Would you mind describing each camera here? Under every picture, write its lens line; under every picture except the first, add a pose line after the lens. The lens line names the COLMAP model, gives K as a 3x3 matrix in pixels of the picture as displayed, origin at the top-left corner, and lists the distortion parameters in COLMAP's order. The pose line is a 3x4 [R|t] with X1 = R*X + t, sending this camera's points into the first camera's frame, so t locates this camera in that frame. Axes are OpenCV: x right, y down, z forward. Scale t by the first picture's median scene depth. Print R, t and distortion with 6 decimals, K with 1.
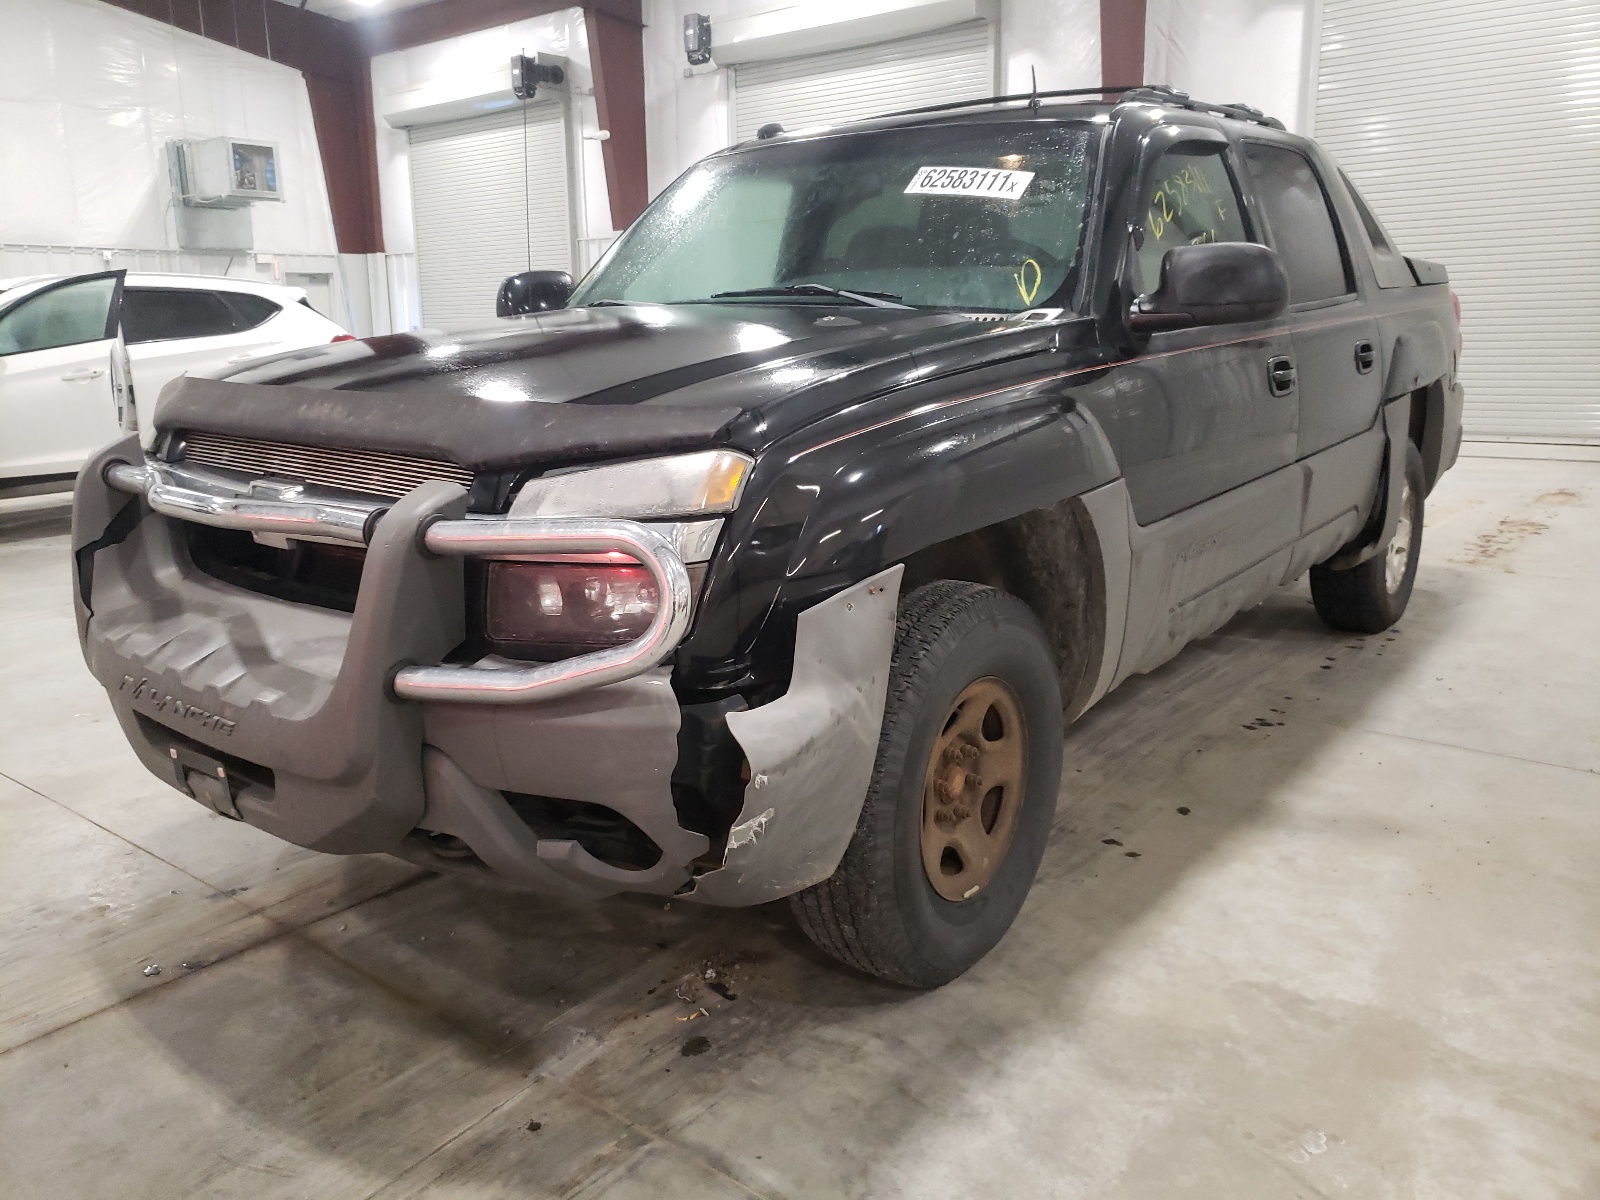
lens RADIAL K [[1238.7, 0, 794.2], [0, 1238.7, 597.1], [0, 0, 1]] dist [-0.003569, 0.030214]
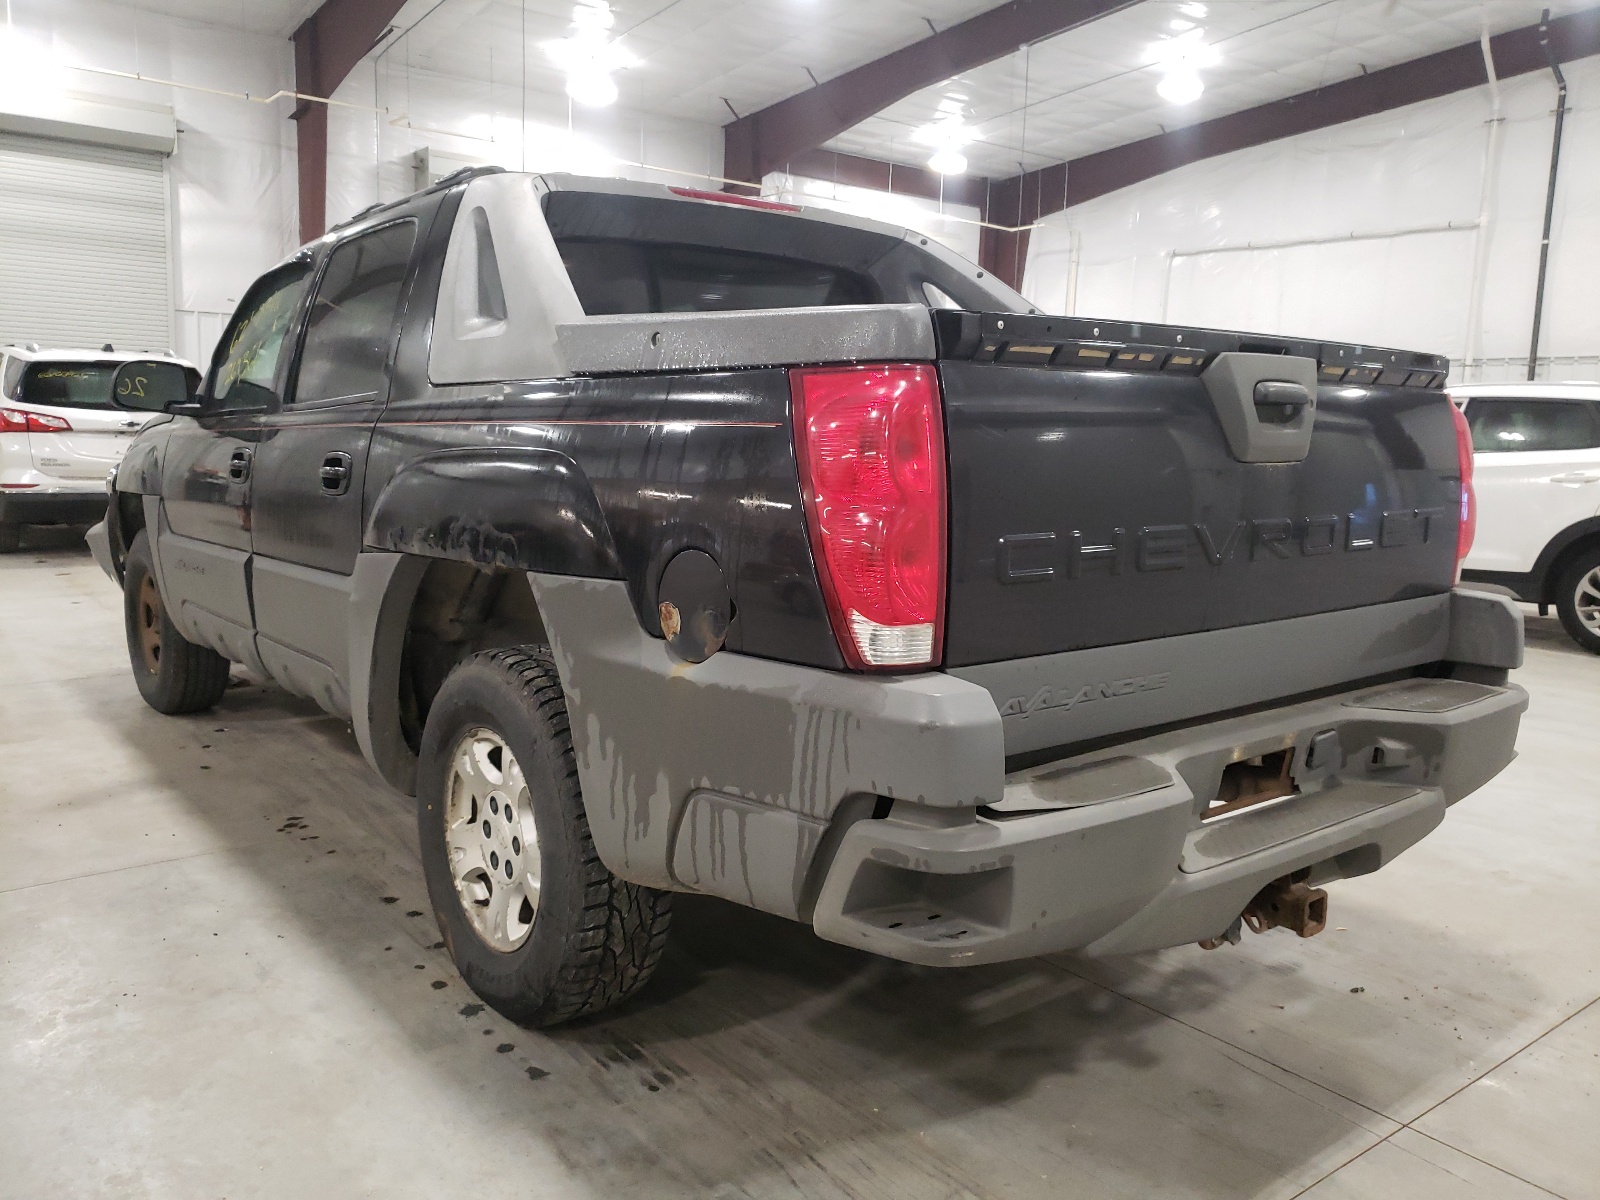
lens RADIAL K [[1238.7, 0, 792.0], [0, 1238.7, 604.5], [0, 0, 1]] dist [-0.003569, 0.030214]
pose [[-0.237514, 0.157316, -0.958561, 1.884953], [-0.224622, 0.951159, 0.211758, -0.570802], [0.945057, 0.265610, -0.190577, 2.373853]]
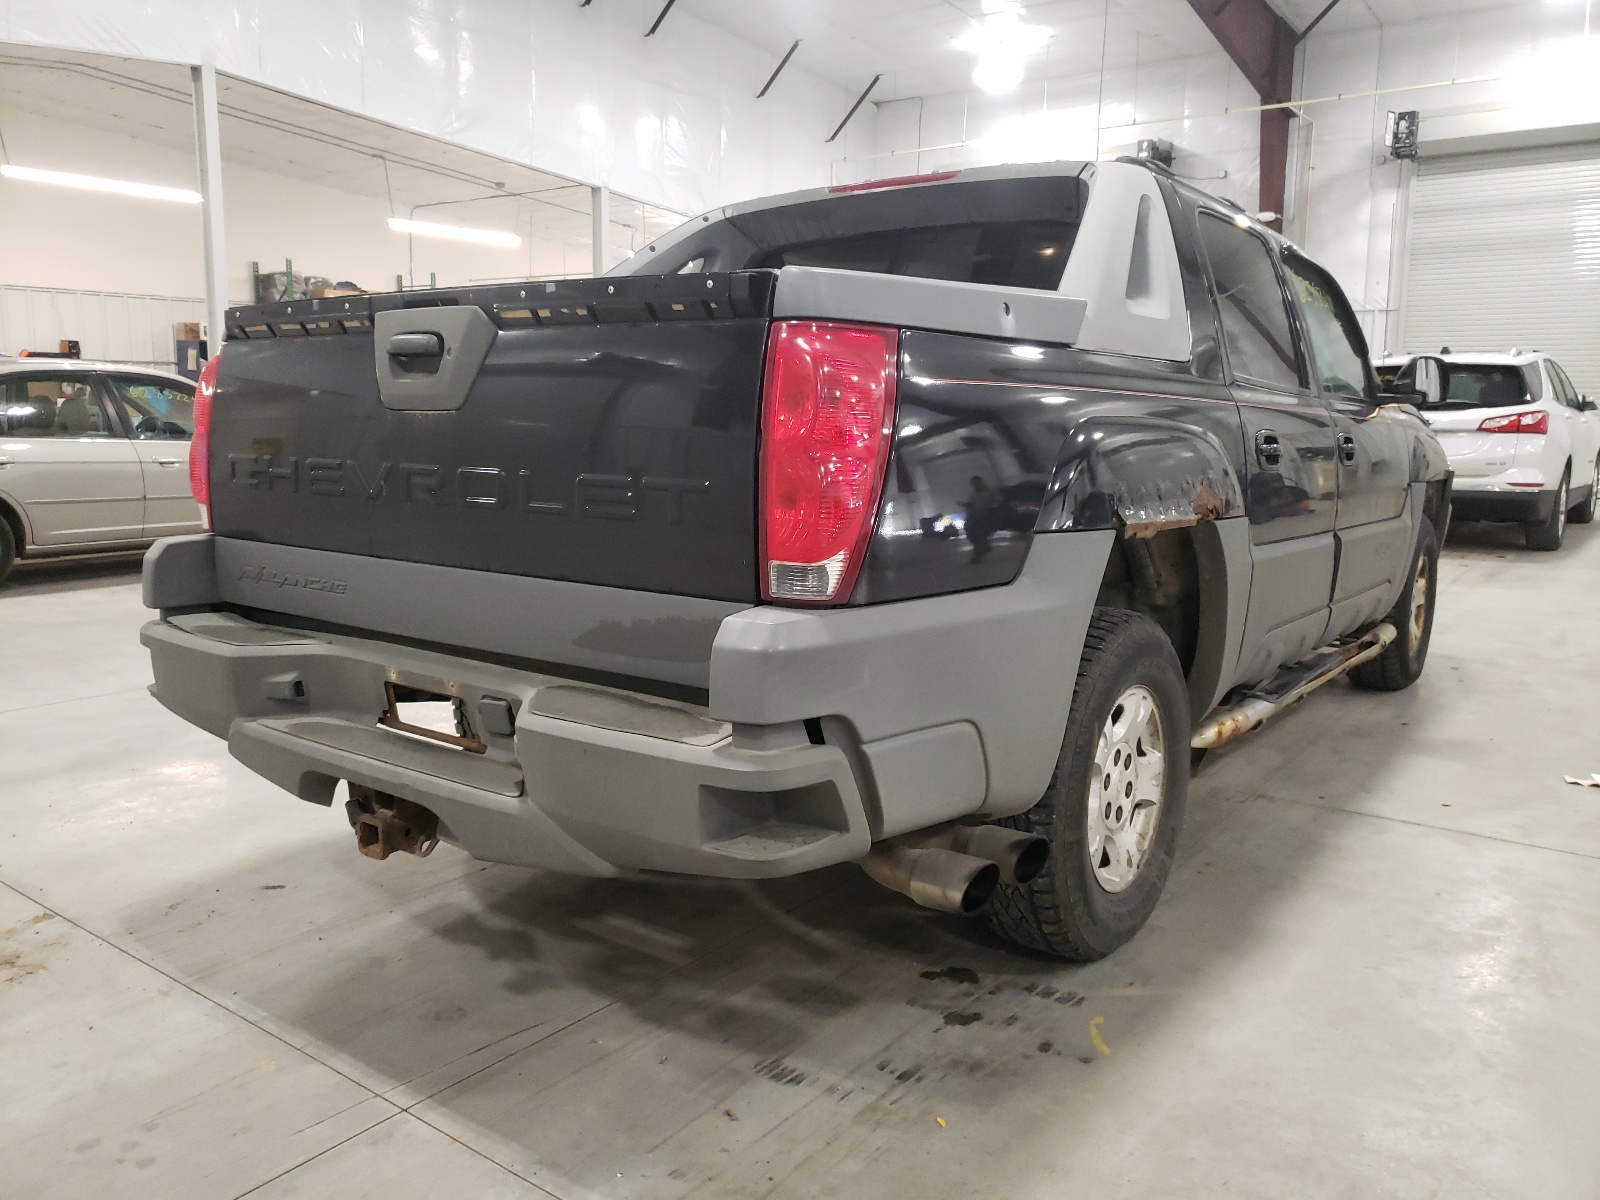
lens RADIAL K [[1238.7, 0, 802.1], [0, 1238.7, 594.9], [0, 0, 1]] dist [-0.003569, 0.030214]
pose [[-0.999347, 0.014638, -0.033035, 0.731647], [0.001701, 0.932307, 0.361664, -0.757055], [0.036093, 0.361372, -0.931723, 3.392155]]
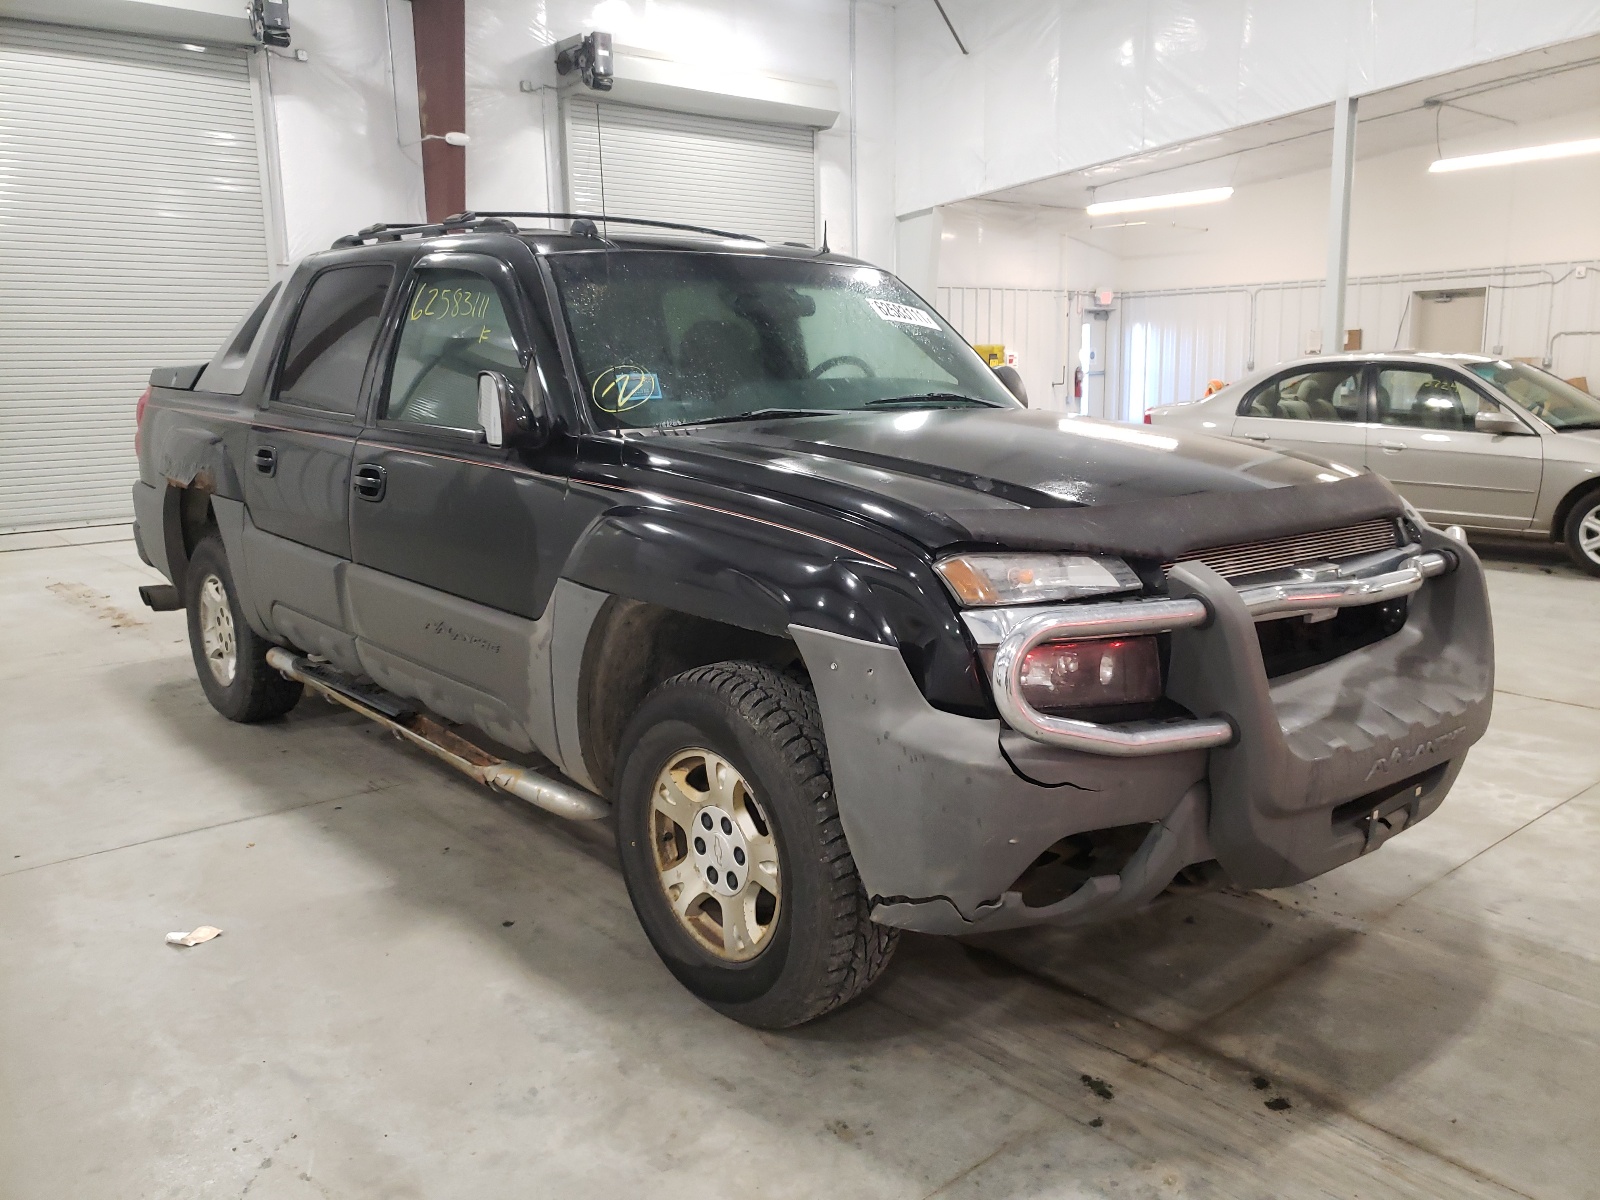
lens RADIAL K [[1238.7, 0, 791.7], [0, 1238.7, 594.7], [0, 0, 1]] dist [-0.003569, 0.030214]
pose [[0.180106, -0.157413, 0.970970, -1.421774], [0.221116, 0.968328, 0.115970, -0.269830], [-0.958472, 0.193810, 0.209208, 1.058053]]
